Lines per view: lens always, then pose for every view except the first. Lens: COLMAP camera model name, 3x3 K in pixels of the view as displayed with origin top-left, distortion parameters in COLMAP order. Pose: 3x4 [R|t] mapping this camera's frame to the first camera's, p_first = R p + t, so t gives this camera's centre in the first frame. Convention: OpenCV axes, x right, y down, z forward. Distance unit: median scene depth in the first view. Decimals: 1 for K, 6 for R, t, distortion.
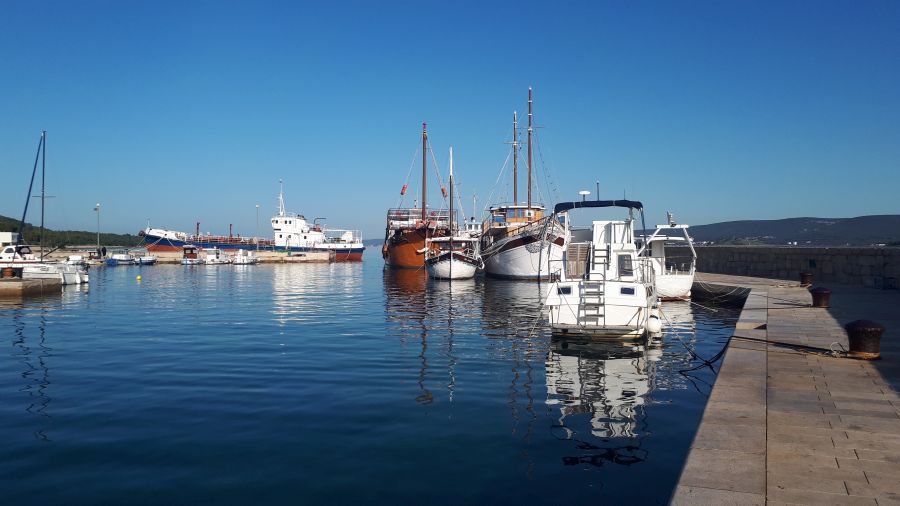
lens RADIAL K [[712.4, 0, 450.0], [0, 712.4, 253.0], [0, 0, 1]] dist [0.121536, -0.238375]
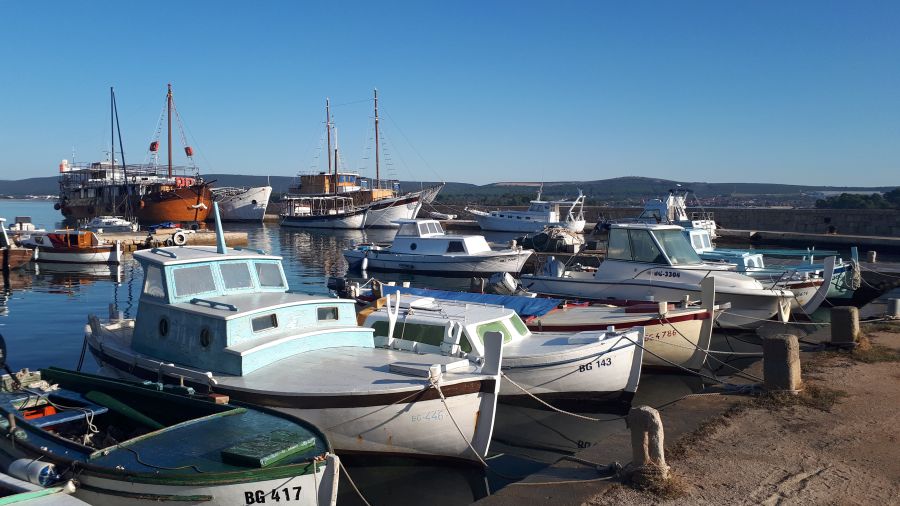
lens RADIAL K [[712.4, 0, 450.0], [0, 712.4, 253.0], [0, 0, 1]] dist [0.121536, -0.238375]
pose [[0.655274, -0.044806, 0.754062, -0.374734], [-0.003599, 0.998043, 0.062430, -0.001014], [-0.755383, -0.043622, 0.653830, -0.007091]]
